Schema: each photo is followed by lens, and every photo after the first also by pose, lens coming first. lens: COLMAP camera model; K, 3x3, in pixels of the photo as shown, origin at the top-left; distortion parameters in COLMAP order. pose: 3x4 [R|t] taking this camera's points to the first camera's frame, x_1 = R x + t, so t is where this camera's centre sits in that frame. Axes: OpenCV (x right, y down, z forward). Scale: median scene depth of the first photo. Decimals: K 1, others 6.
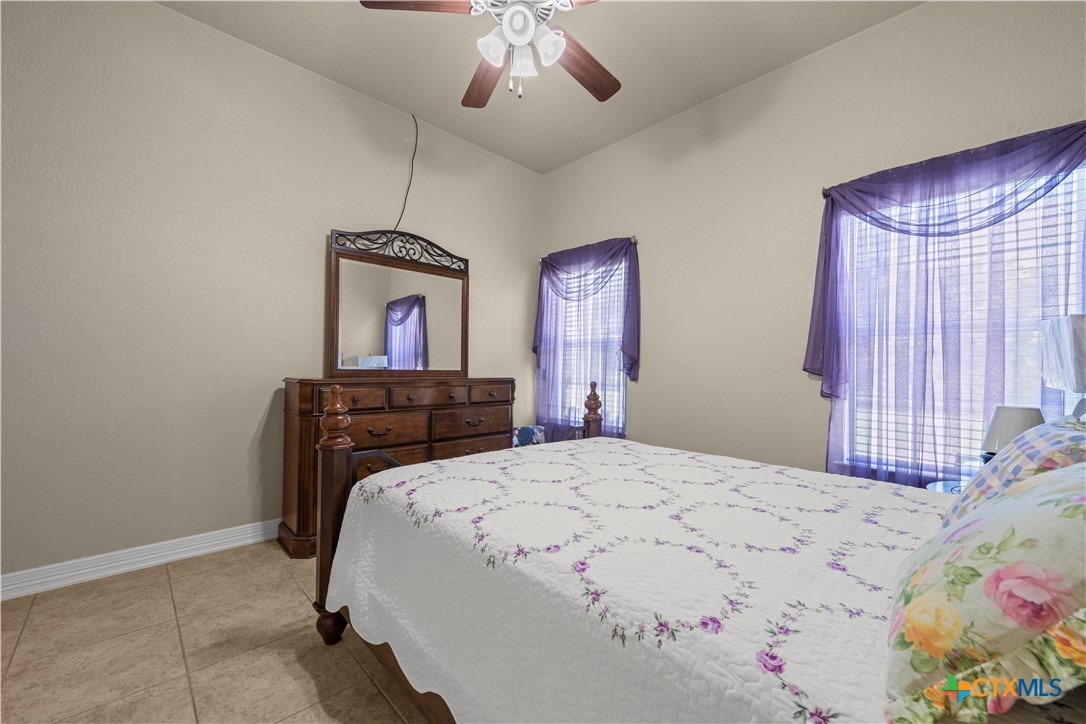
lens RADIAL K [[421.5, 0, 543.0], [0, 421.5, 362.0], [0, 0, 1]] dist [0.000119, -0.000053]
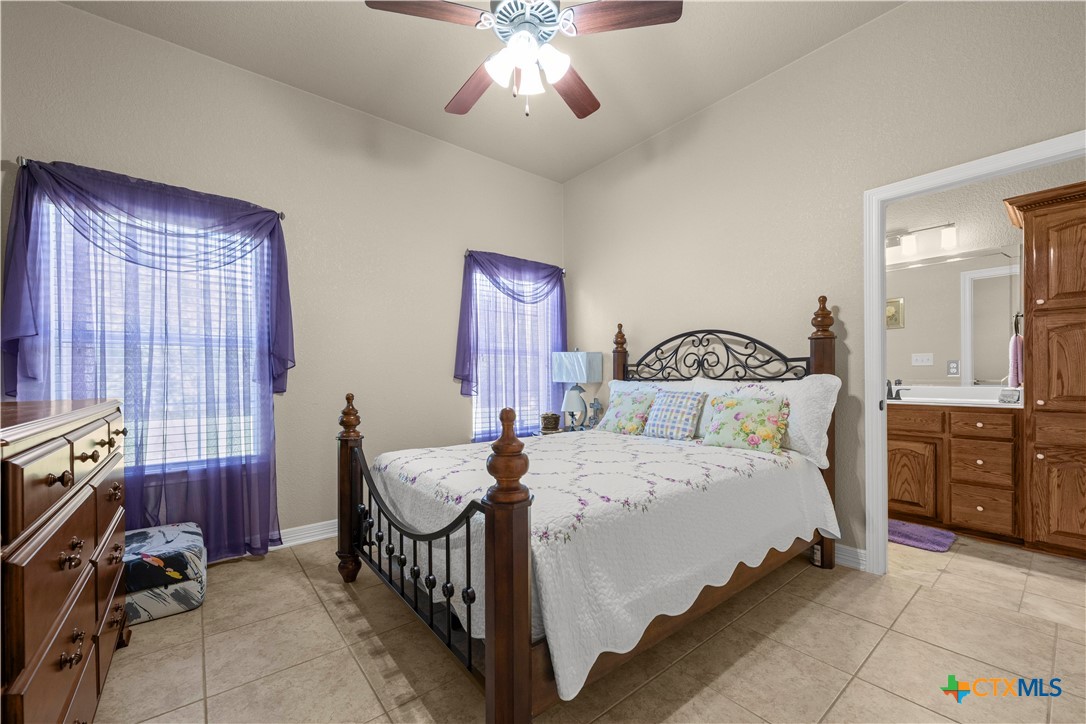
lens RADIAL K [[427.8, 0, 547.9], [0, 427.8, 364.8], [0, 0, 1]] dist [-0.000118, -0.000344]
pose [[0.058455, 0.006269, 0.998270, -0.753896], [0.011177, 0.999913, -0.006934, 0.003151], [-0.998227, 0.011563, 0.058380, 0.606710]]
